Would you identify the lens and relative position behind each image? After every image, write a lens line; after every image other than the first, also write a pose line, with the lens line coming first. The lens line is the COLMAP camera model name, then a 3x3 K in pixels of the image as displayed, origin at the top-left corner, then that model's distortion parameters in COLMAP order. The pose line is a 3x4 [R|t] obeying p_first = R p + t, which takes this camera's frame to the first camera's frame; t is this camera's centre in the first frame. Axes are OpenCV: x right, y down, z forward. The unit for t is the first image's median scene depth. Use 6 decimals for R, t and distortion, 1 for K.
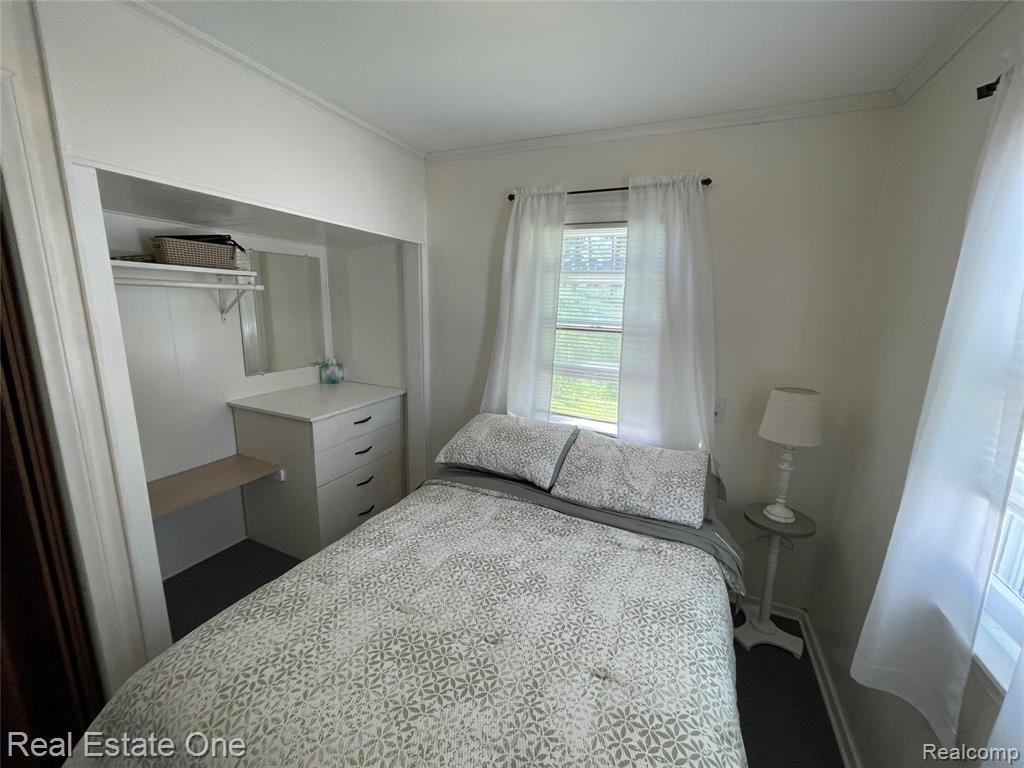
lens RADIAL K [[413.1, 0, 510.6], [0, 413.1, 382.4], [0, 0, 1]] dist [-0.004122, 0.000093]
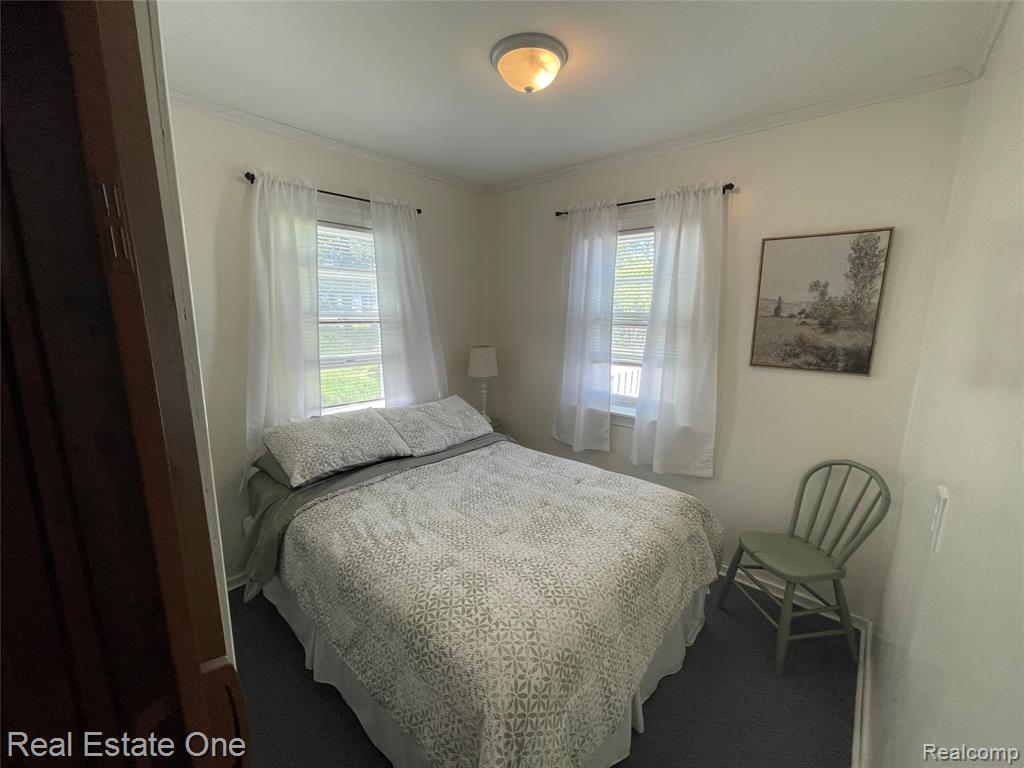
lens RADIAL K [[413.1, 0, 513.7], [0, 413.1, 385.2], [0, 0, 1]] dist [-0.004122, 0.000093]
pose [[0.297102, -0.206164, 0.932323, -0.870300], [0.185977, 0.970207, 0.155276, -0.062476], [-0.936559, 0.127258, 0.326592, 0.300943]]
